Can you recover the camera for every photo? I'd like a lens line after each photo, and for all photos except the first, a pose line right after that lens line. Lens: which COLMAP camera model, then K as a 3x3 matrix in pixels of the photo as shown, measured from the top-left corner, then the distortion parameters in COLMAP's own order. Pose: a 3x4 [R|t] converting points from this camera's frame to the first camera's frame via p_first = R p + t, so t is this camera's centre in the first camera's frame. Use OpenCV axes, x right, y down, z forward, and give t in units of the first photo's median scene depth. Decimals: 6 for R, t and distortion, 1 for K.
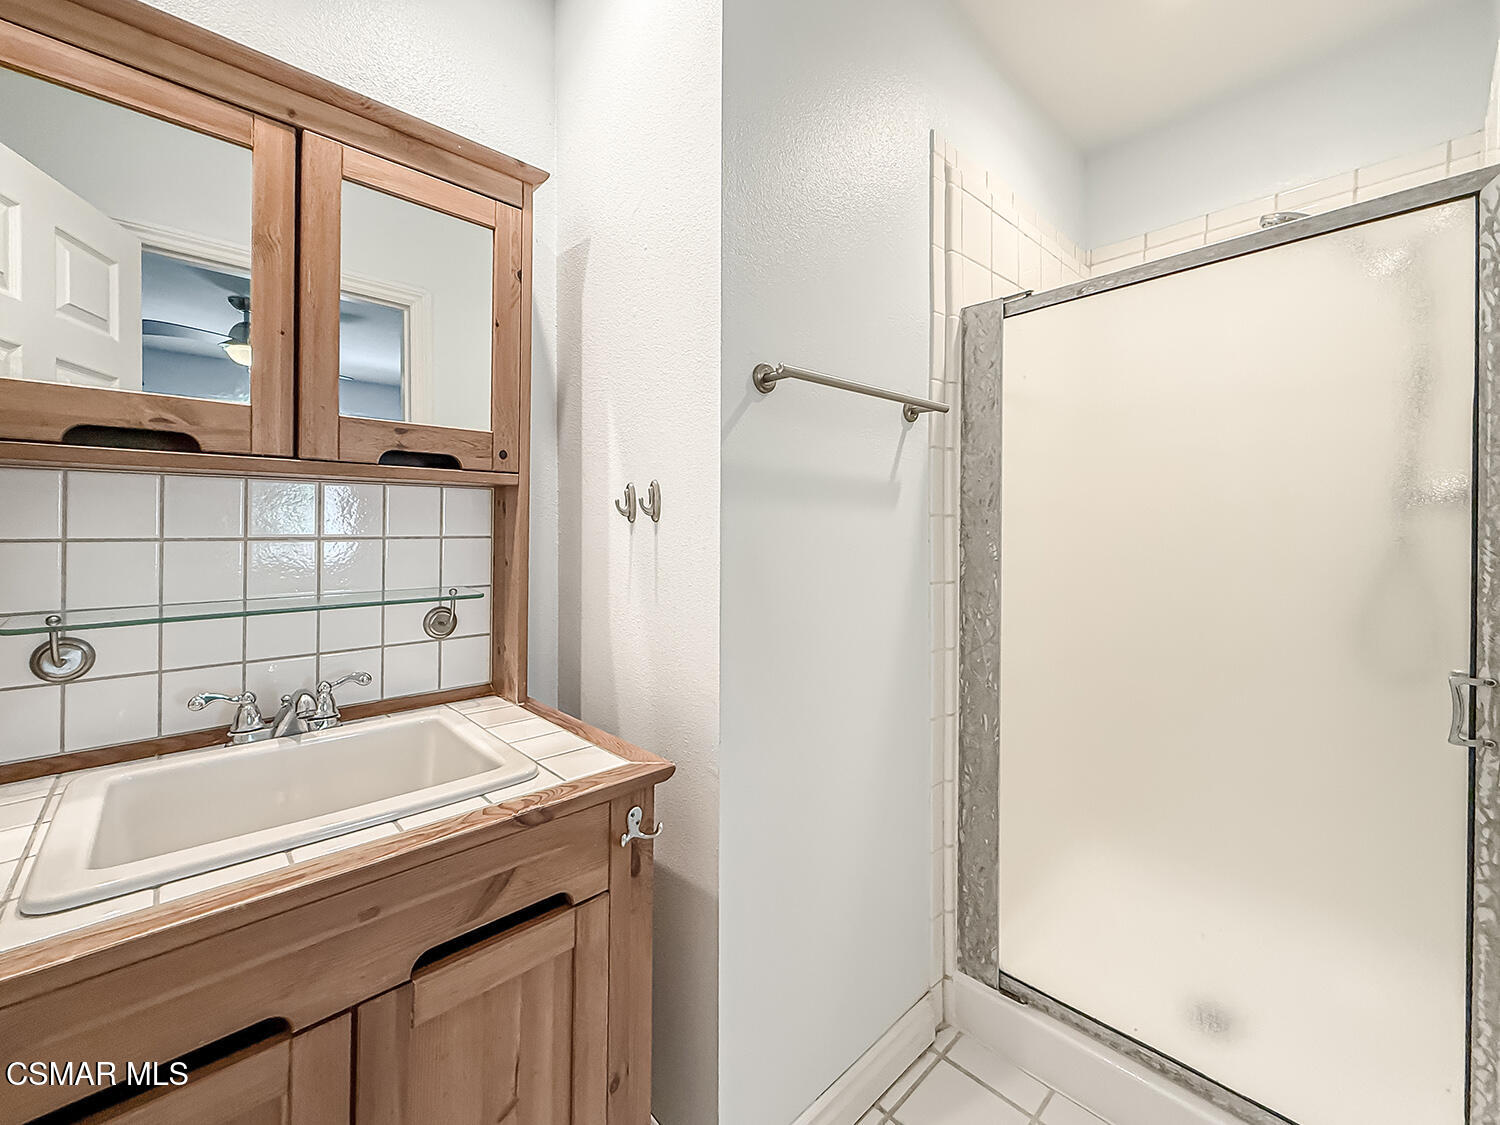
lens RADIAL K [[609.7, 0, 743.4], [0, 609.7, 540.3], [0, 0, 1]] dist [-0.000781, 0.000018]
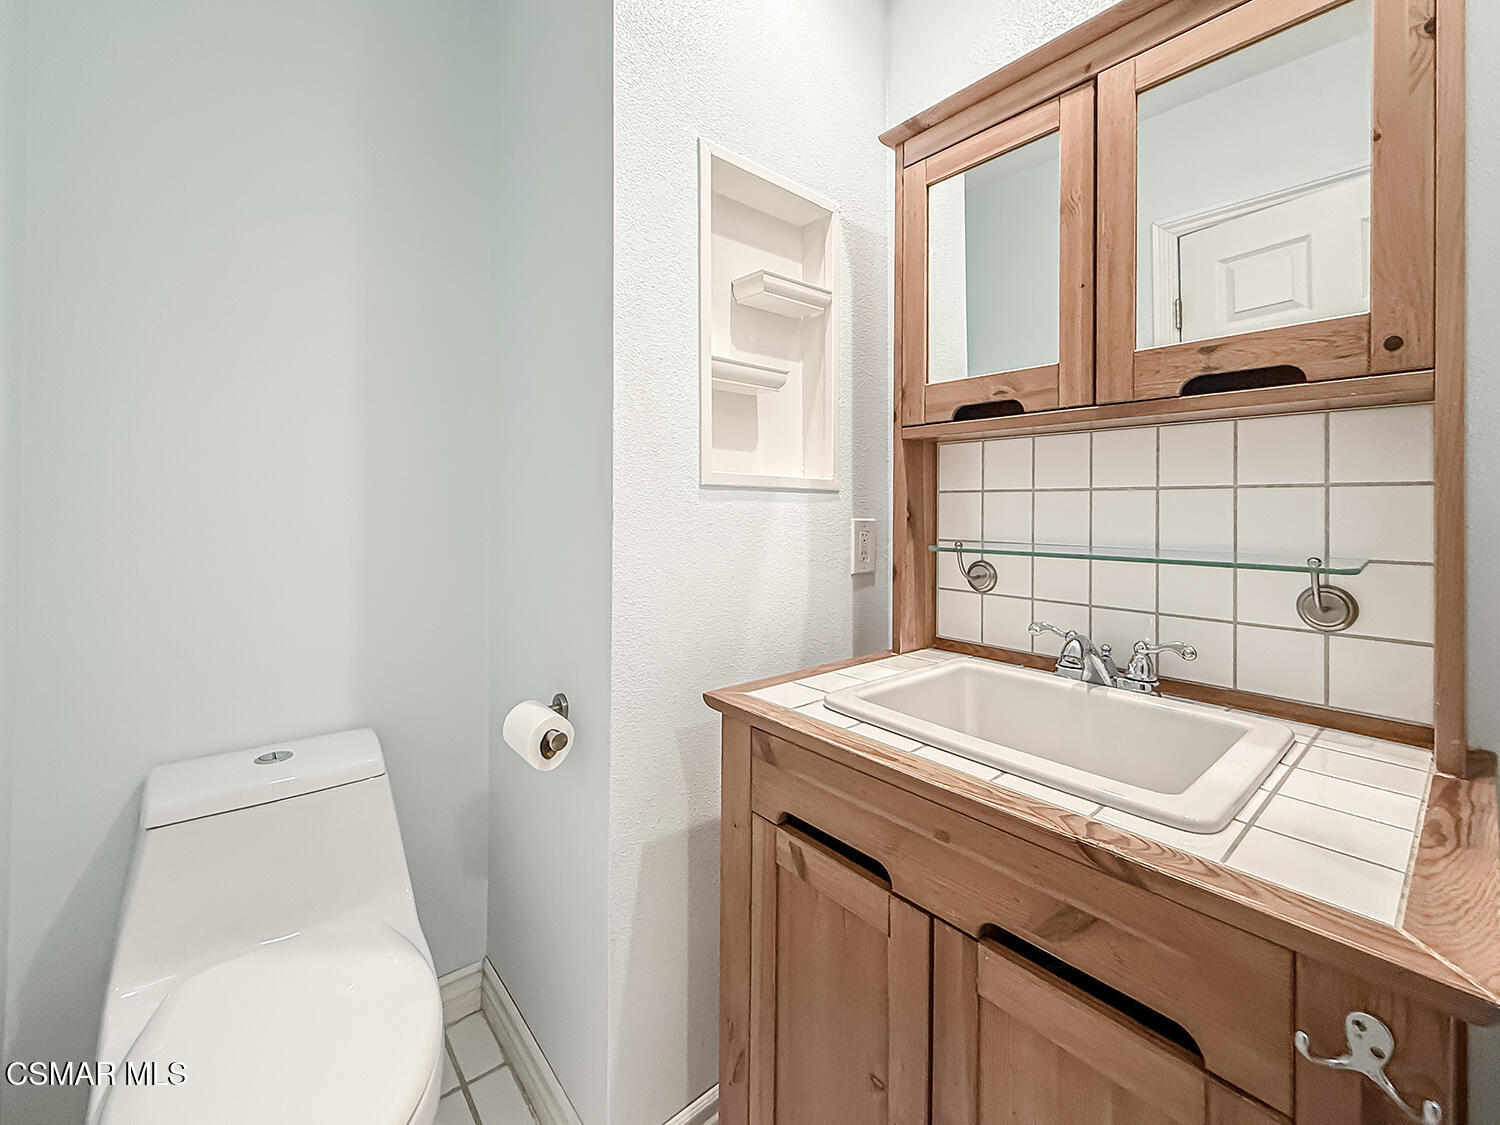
lens RADIAL K [[623.7, 0, 750.8], [0, 623.7, 501.5], [0, 0, 1]] dist [-0.002657, -0.000072]
pose [[-0.047166, -0.011167, -0.998825, 0.328112], [-0.021372, 0.999720, -0.010168, 0.047904], [0.998658, 0.020868, -0.047391, 0.513247]]
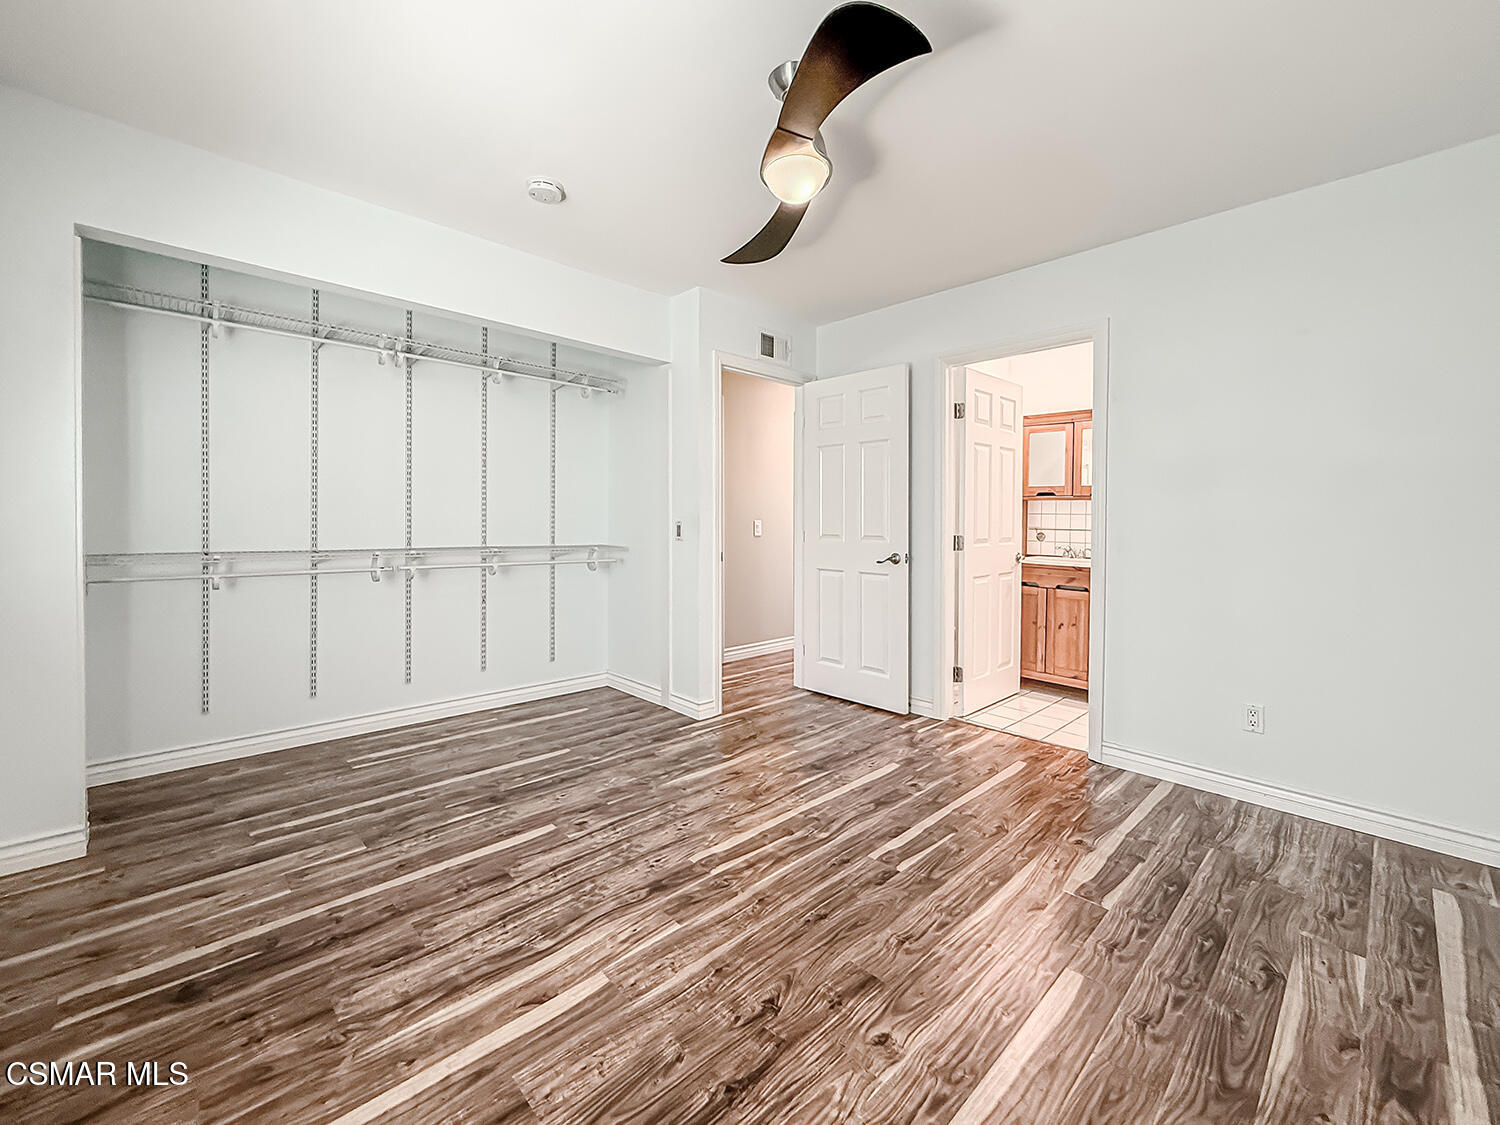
lens RADIAL K [[615.2, 0, 773.0], [0, 615.2, 518.9], [0, 0, 1]] dist [-0.001270, -0.000271]
pose [[0.027902, -0.002851, -0.999607, 3.860338], [-0.009572, 0.999949, -0.003120, 0.086405], [0.999565, 0.009655, 0.027873, -1.361425]]
